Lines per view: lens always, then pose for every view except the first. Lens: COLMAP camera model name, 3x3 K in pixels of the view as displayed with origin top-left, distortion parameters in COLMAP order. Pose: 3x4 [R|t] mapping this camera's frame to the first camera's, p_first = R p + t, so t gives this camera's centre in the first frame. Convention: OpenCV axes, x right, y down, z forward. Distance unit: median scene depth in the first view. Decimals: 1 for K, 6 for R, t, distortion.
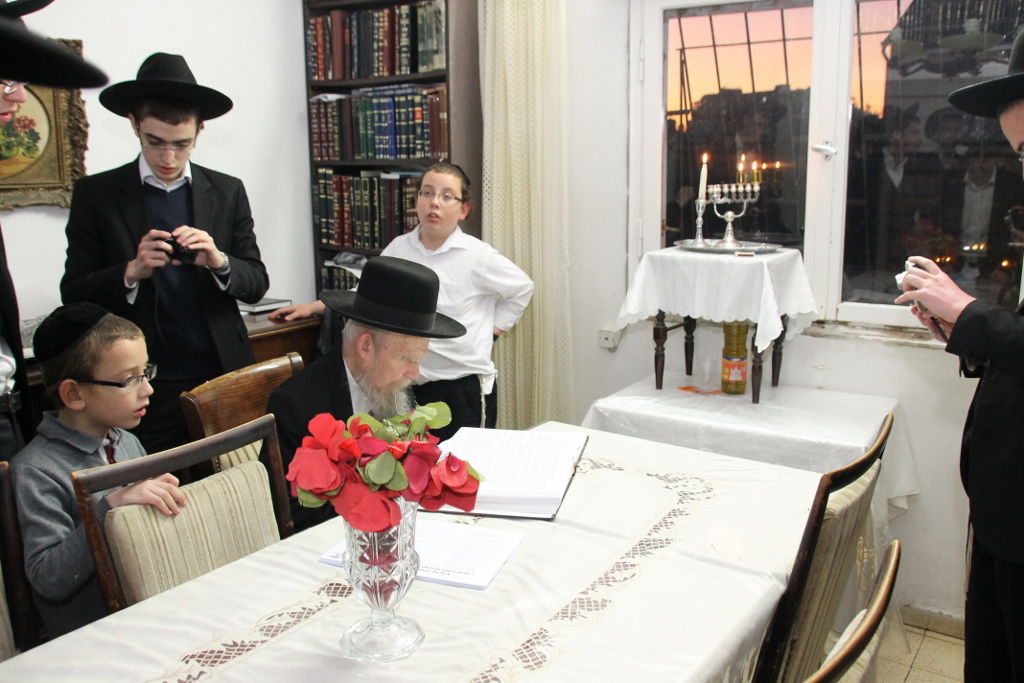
lens RADIAL K [[869.4, 0, 510.3], [0, 869.4, 344.0], [0, 0, 1]] dist [-0.116864, 0.090361]
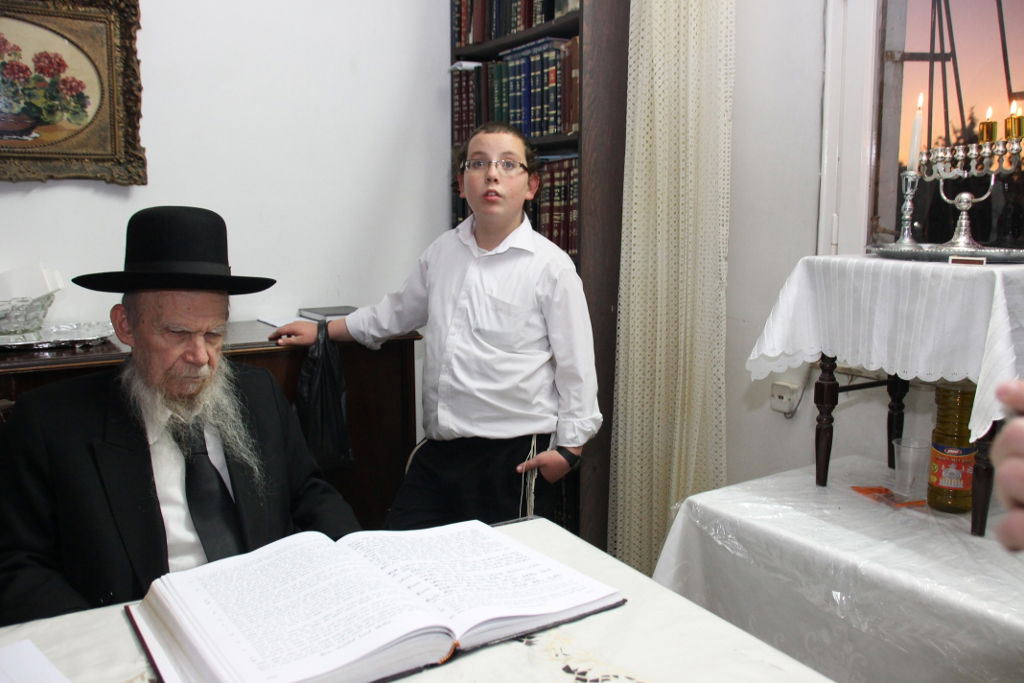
lens RADIAL K [[869.4, 0, 513.0], [0, 869.4, 344.0], [0, 0, 1]] dist [-0.116864, 0.090361]
pose [[0.916299, 0.073425, -0.393708, 0.207092], [-0.094646, 0.994905, -0.034729, -0.005052], [0.389152, 0.069085, 0.918579, 0.370052]]
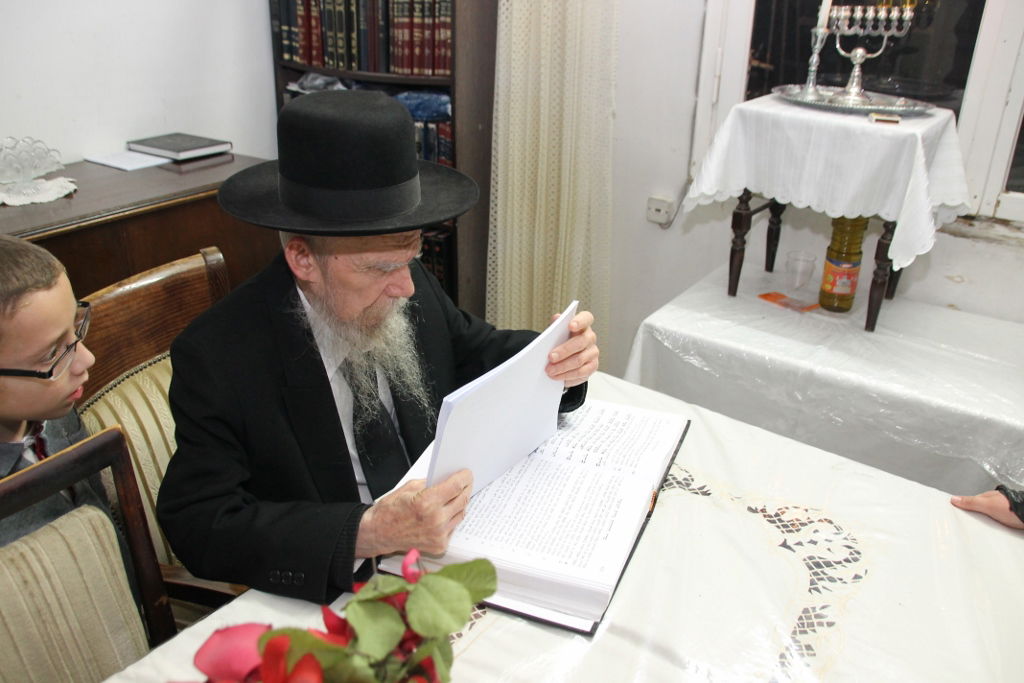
lens RADIAL K [[869.4, 0, 509.9], [0, 869.4, 347.5], [0, 0, 1]] dist [-0.116864, 0.090361]
pose [[0.999221, 0.039330, -0.003357, -0.010906], [-0.037506, 0.972489, 0.229911, -0.066624], [0.012307, -0.229606, 0.973206, 0.287771]]
